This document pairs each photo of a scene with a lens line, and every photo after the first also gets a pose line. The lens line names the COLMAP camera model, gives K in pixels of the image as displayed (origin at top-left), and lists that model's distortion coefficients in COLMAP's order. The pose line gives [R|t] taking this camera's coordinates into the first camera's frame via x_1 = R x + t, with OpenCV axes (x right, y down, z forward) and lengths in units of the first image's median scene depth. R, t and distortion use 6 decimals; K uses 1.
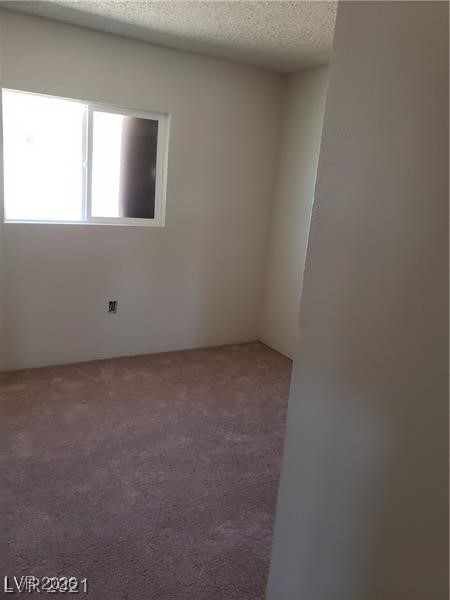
lens RADIAL K [[471.6, 0, 239.9], [0, 471.6, 296.0], [0, 0, 1]] dist [-0.005626, 0.022308]
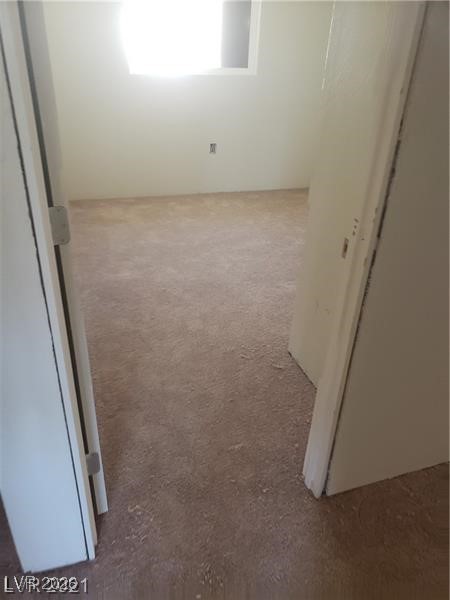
lens RADIAL K [[471.6, 0, 238.3], [0, 471.6, 299.6], [0, 0, 1]] dist [-0.005626, 0.022308]
pose [[0.978193, 0.069898, -0.195581, 0.081859], [-0.015039, 0.963035, 0.268956, 0.101352], [0.207151, -0.260149, 0.943086, -0.327796]]
